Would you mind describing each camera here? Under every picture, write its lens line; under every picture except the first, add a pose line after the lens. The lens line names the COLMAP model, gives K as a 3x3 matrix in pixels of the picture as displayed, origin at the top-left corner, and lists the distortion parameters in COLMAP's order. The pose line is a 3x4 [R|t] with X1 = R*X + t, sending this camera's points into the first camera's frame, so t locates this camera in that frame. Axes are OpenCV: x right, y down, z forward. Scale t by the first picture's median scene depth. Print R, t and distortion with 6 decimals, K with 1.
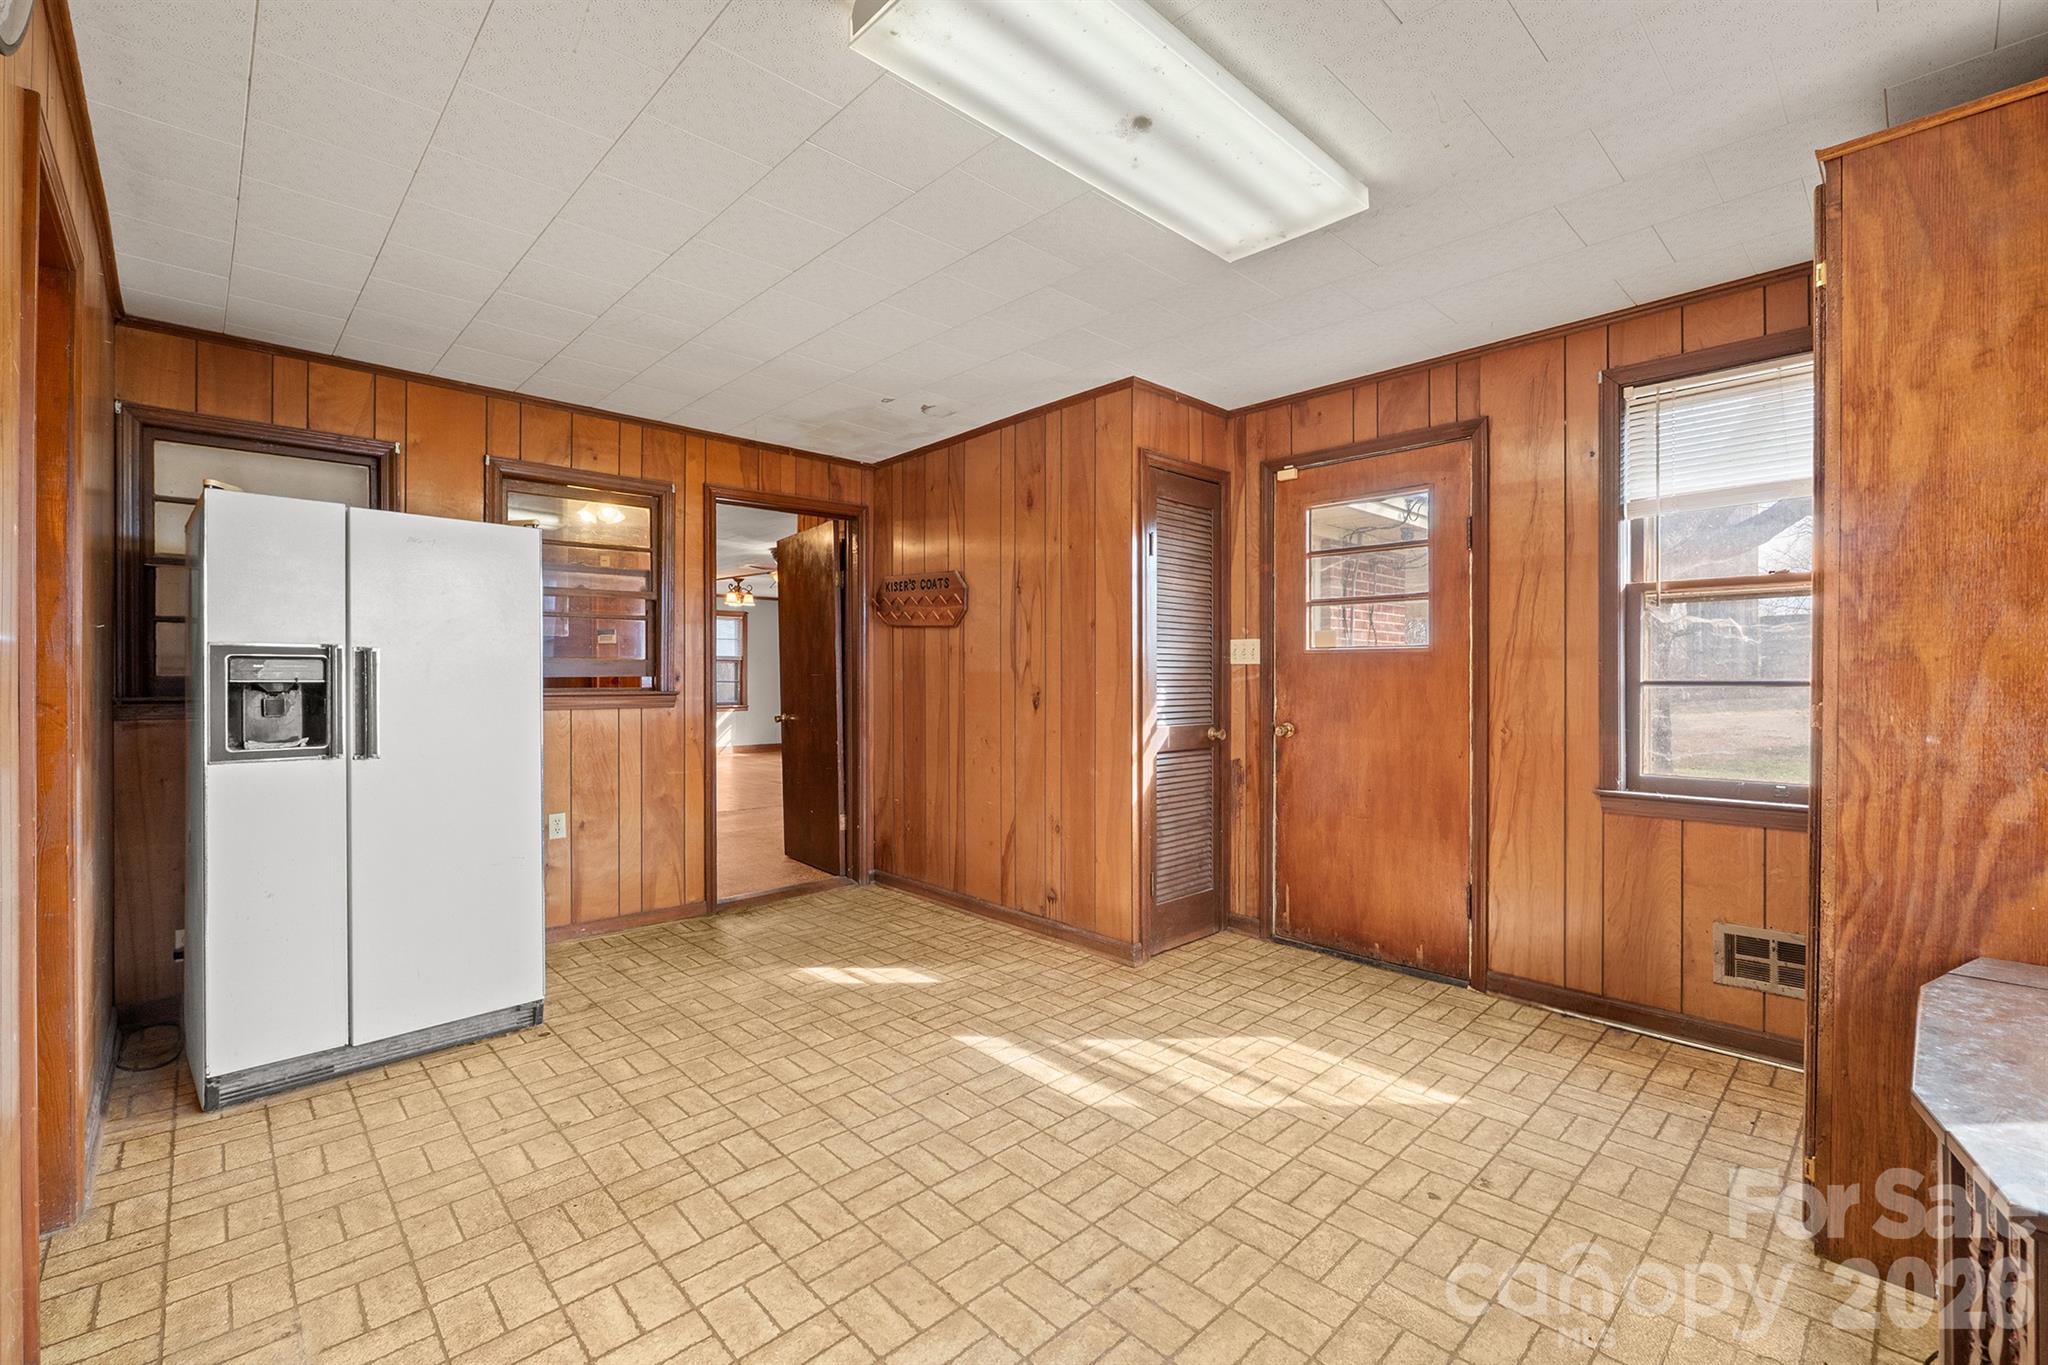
lens RADIAL K [[876.0, 0, 1023.9], [0, 876.0, 674.7], [0, 0, 1]] dist [-0.008900, -0.000498]
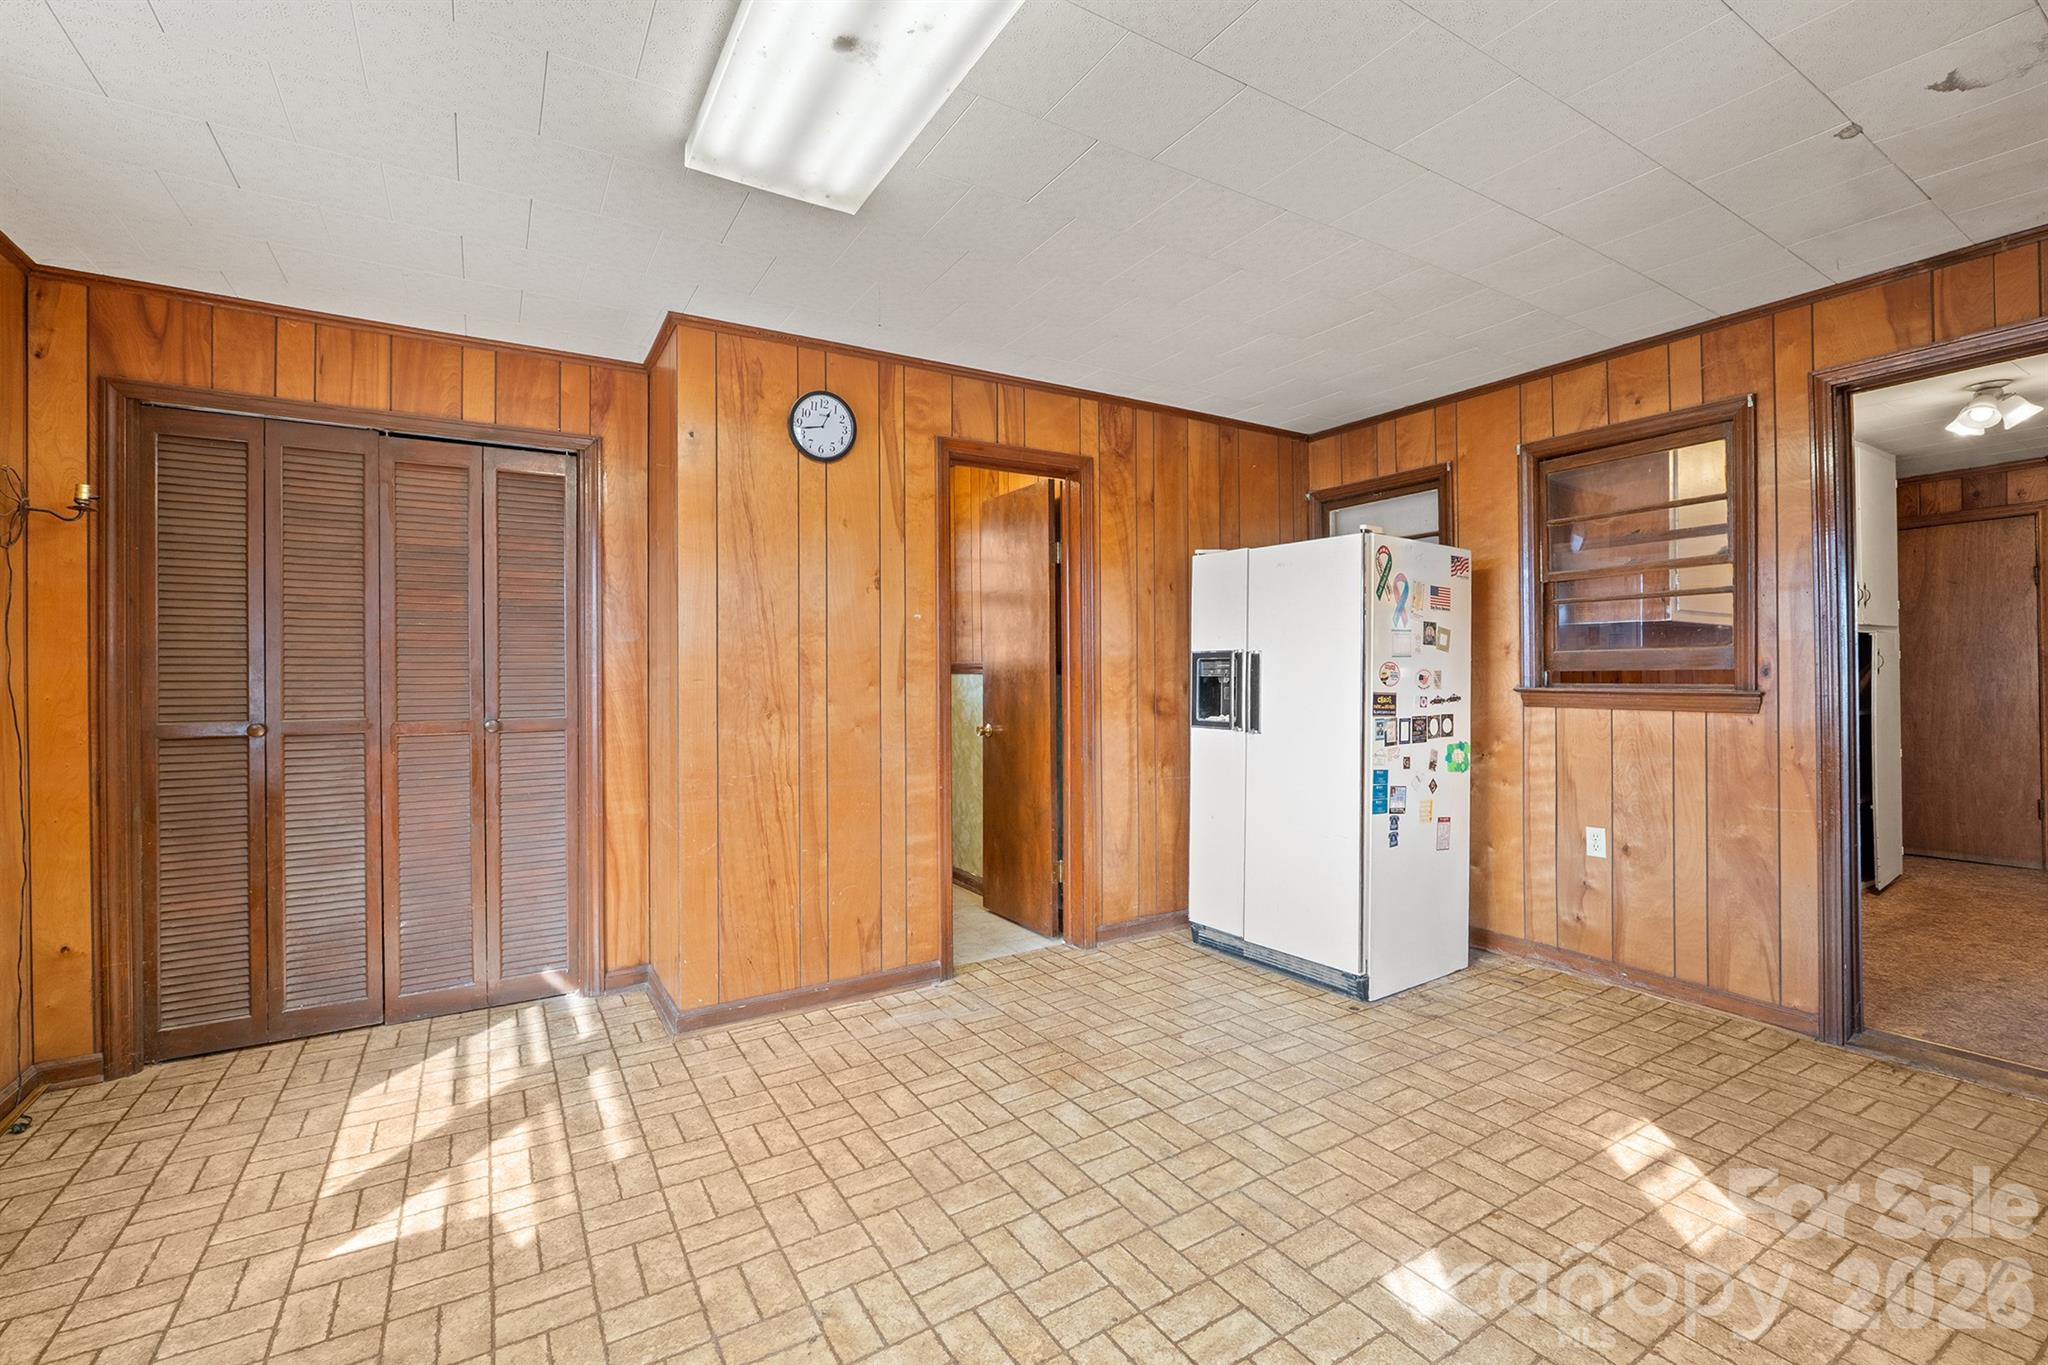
lens RADIAL K [[876.0, 0, 1023.9], [0, 876.0, 674.7], [0, 0, 1]] dist [-0.008900, -0.000498]
pose [[-0.208013, 0.004685, -0.978115, 0.533158], [0.009124, 0.999954, 0.002849, -0.002182], [0.978083, -0.008332, -0.208046, 0.766802]]
